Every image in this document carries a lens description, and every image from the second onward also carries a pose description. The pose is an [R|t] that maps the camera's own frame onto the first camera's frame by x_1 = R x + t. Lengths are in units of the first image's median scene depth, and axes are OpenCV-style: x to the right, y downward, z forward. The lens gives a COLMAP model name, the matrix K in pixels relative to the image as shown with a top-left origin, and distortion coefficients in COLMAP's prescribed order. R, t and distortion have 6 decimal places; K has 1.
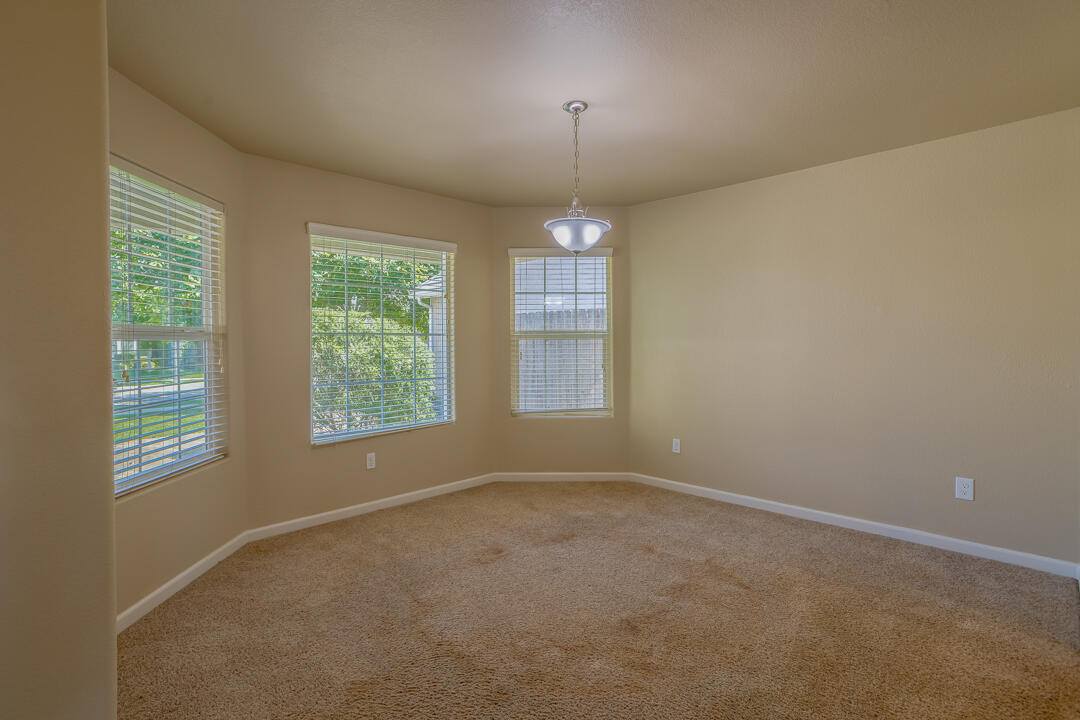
lens RADIAL K [[544.8, 0, 520.0], [0, 544.8, 350.3], [0, 0, 1]] dist [-0.002912, 0.004875]
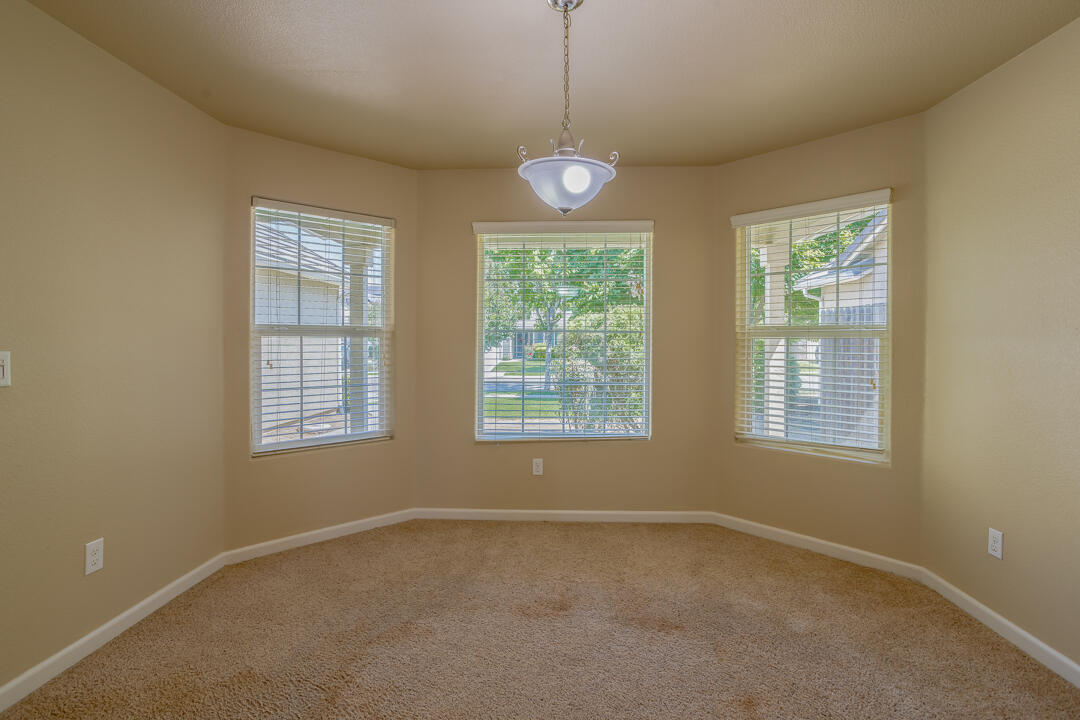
lens RADIAL K [[544.8, 0, 537.1], [0, 544.8, 350.2], [0, 0, 1]] dist [-0.002912, 0.004875]
pose [[0.679348, 0.019936, -0.733545, 0.409468], [-0.018476, 0.999779, 0.010061, -0.006971], [0.733583, 0.006718, 0.679566, 0.356718]]
